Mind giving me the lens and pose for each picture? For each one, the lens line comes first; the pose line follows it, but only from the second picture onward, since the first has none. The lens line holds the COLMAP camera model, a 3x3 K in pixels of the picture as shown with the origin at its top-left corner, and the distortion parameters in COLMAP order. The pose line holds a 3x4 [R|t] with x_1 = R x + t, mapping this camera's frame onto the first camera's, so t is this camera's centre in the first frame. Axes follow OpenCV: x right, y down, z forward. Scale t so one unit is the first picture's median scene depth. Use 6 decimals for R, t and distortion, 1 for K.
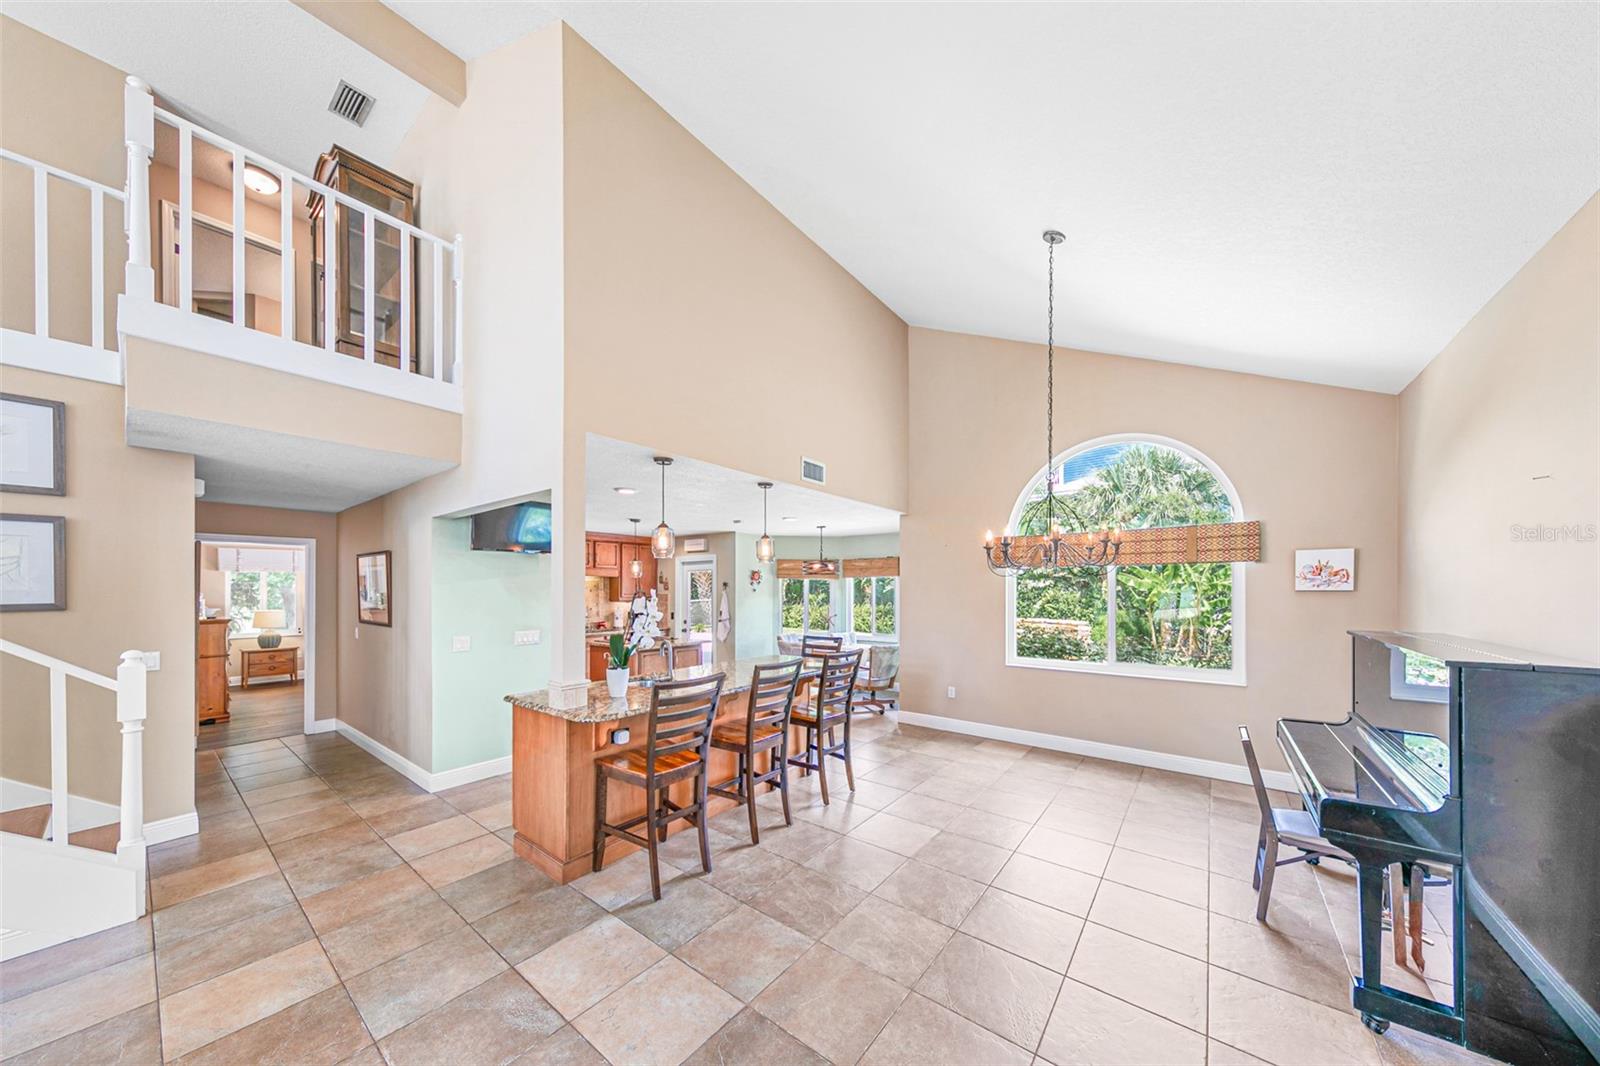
lens RADIAL K [[509.1, 0, 821.5], [0, 509.1, 581.9], [0, 0, 1]] dist [-0.001784, -0.000134]
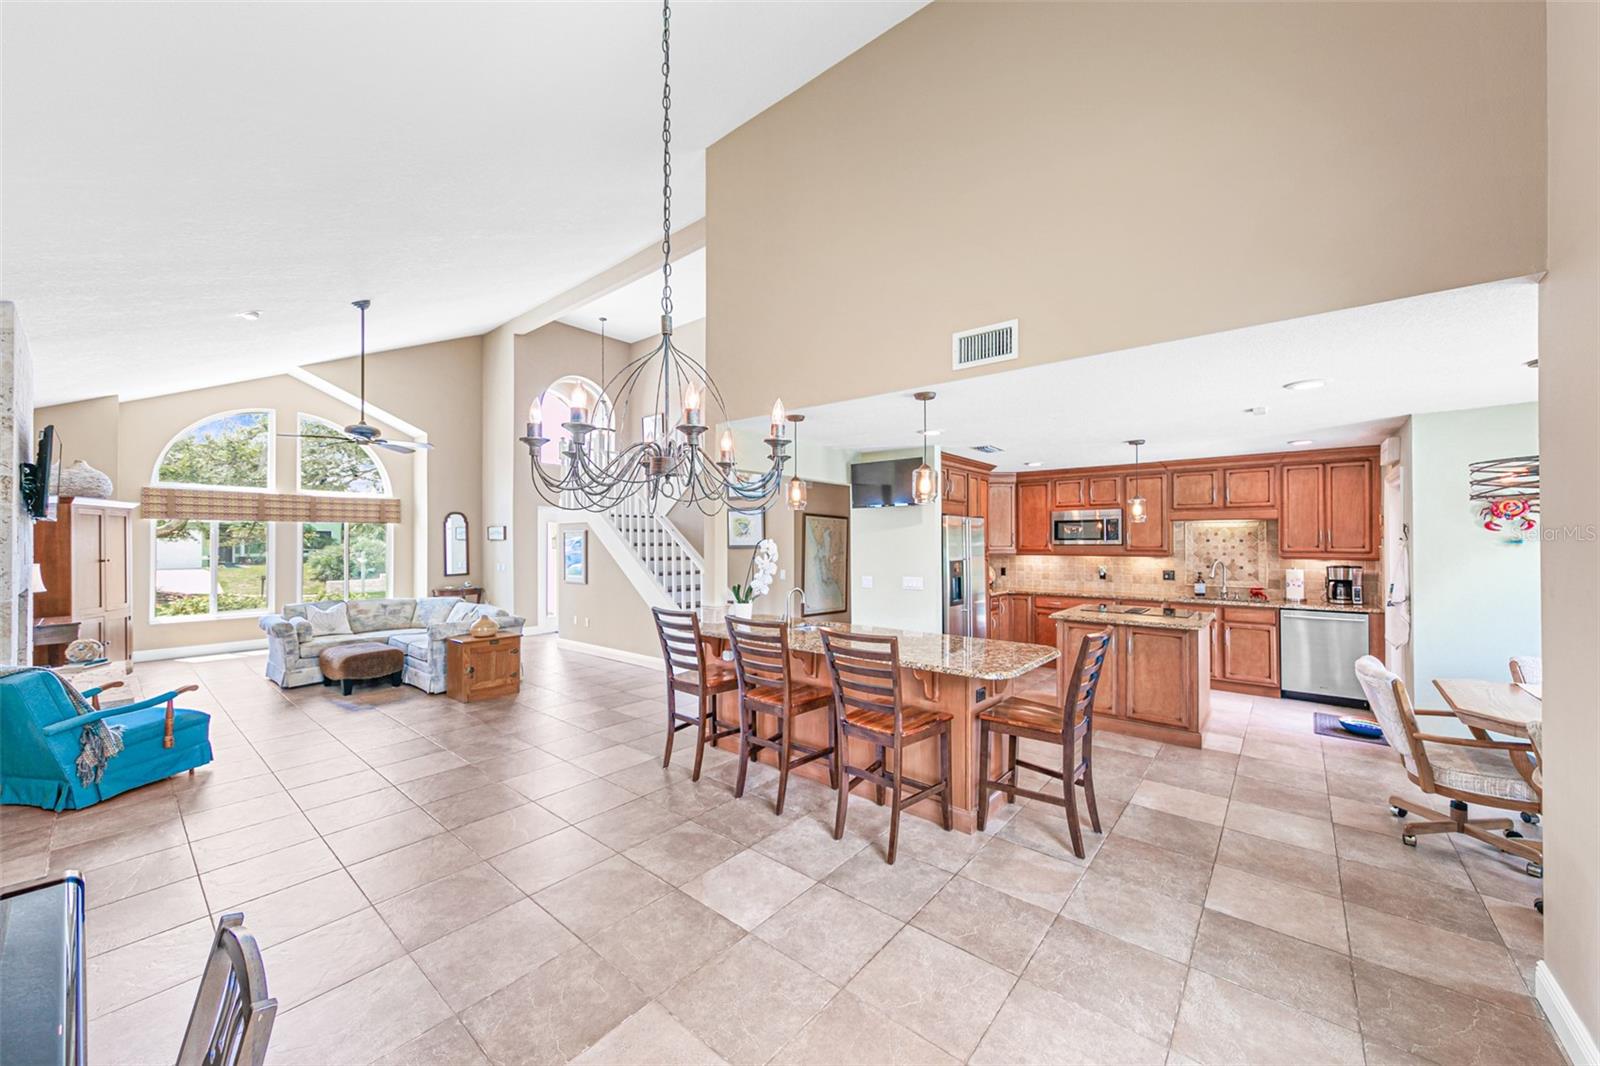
lens RADIAL K [[609.8, 0, 813.4], [0, 609.8, 542.2], [0, 0, 1]] dist [-0.001172, 0.000549]
pose [[-0.045778, 0.007366, -0.998924, 0.860129], [0.015278, 0.999861, 0.006673, 0.011095], [0.998835, -0.014956, -0.045884, 0.989308]]
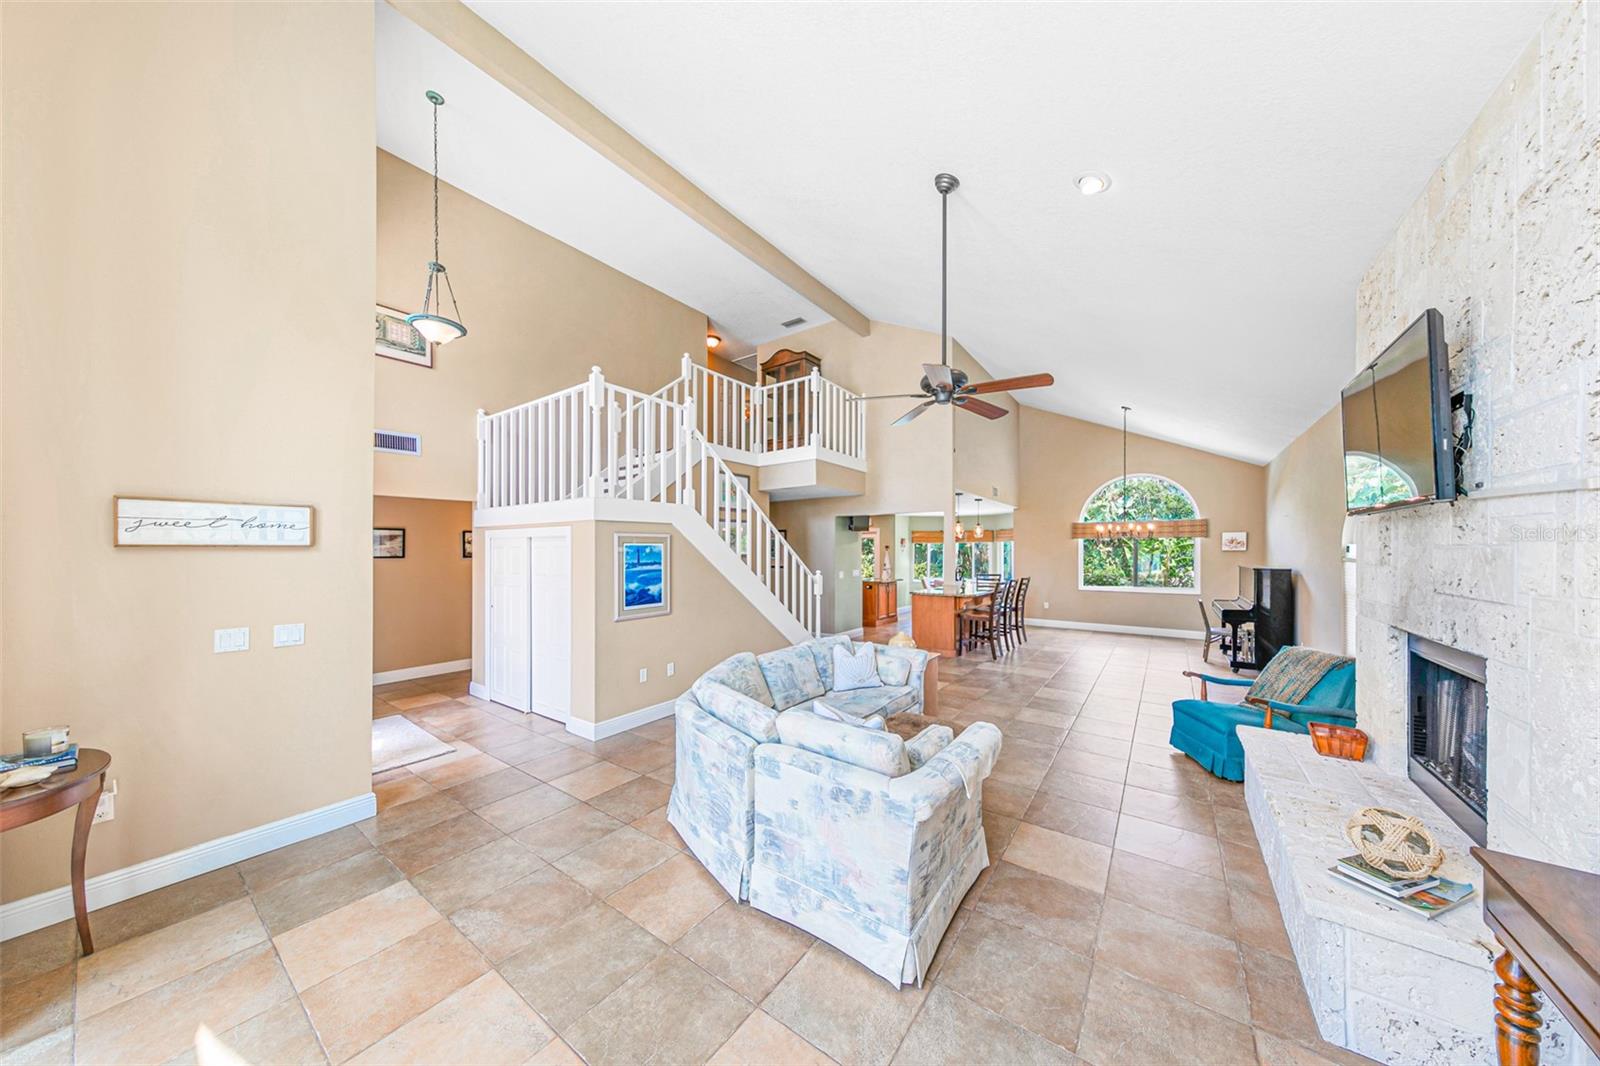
lens RADIAL K [[509.1, 0, 808.8], [0, 509.1, 547.7], [0, 0, 1]] dist [-0.001784, -0.000134]
pose [[0.999221, 0.001467, 0.039443, -0.999561], [-0.001735, 0.999976, 0.006770, -0.006988], [-0.039432, -0.006833, 0.999199, -1.193890]]
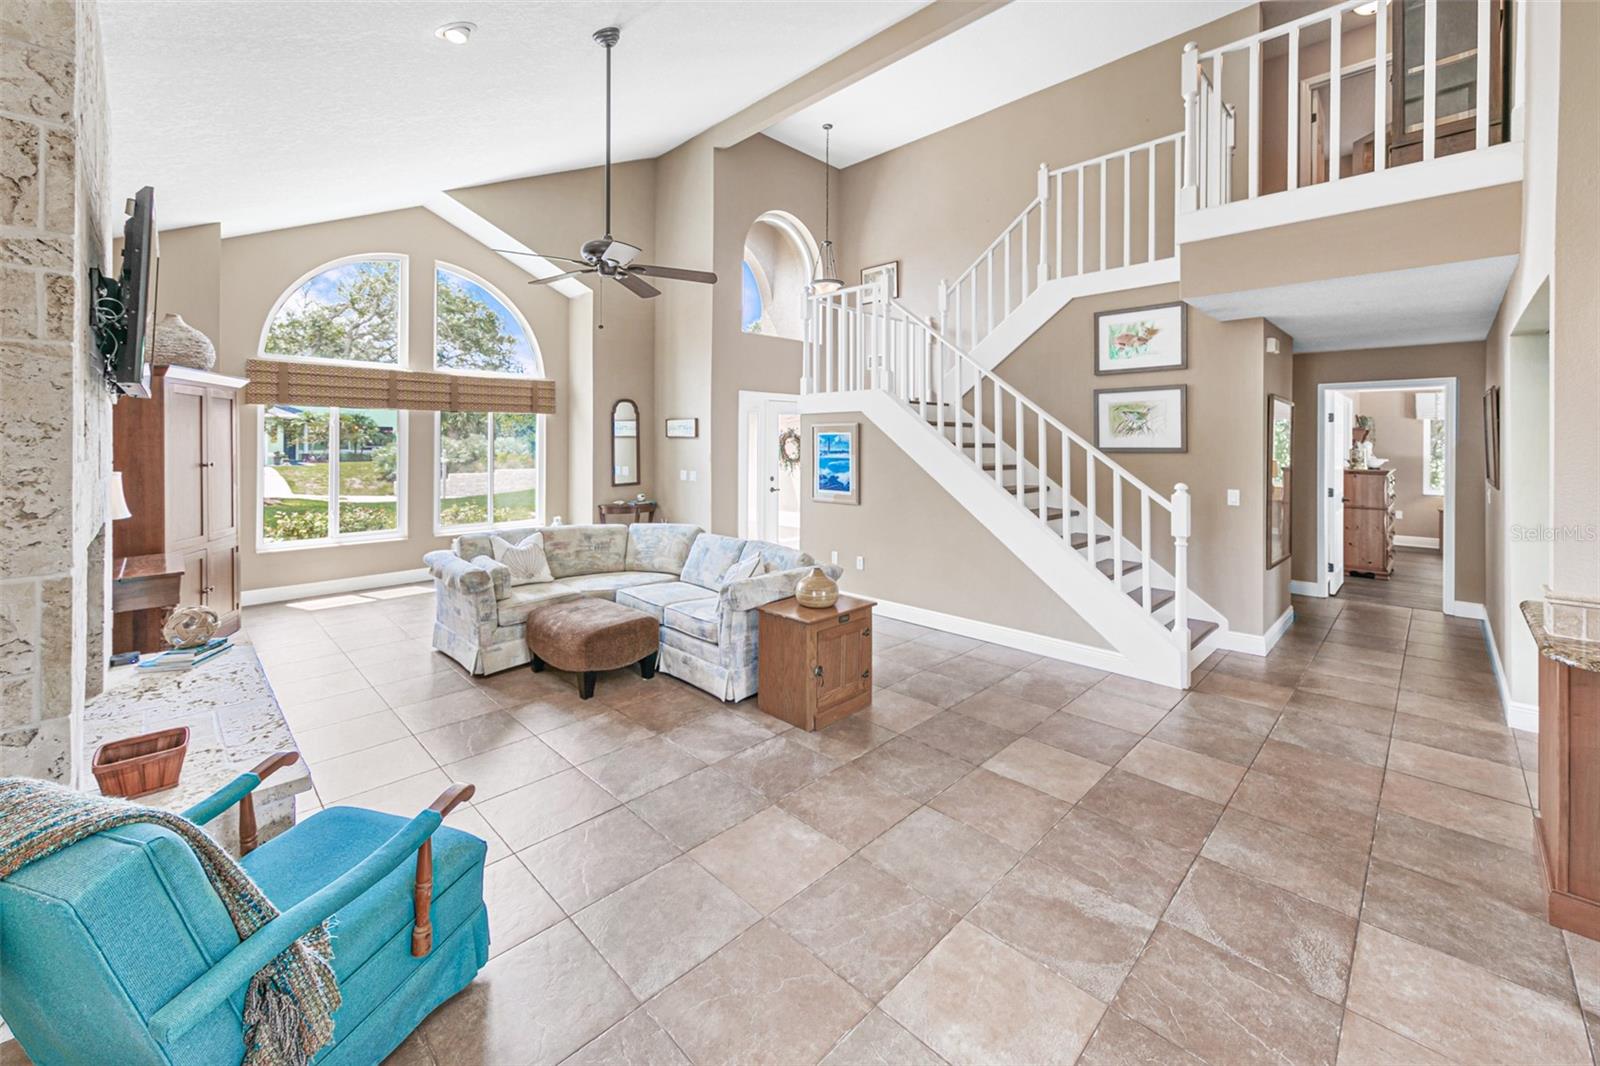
lens RADIAL K [[662.7, 0, 809.1], [0, 662.7, 447.0], [0, 0, 1]] dist [-0.002949, -0.001461]
pose [[-0.137496, 0.014208, -0.990400, 0.286404], [0.009258, 0.999872, 0.013058, 0.005441], [0.990459, -0.007374, -0.137610, 0.175722]]
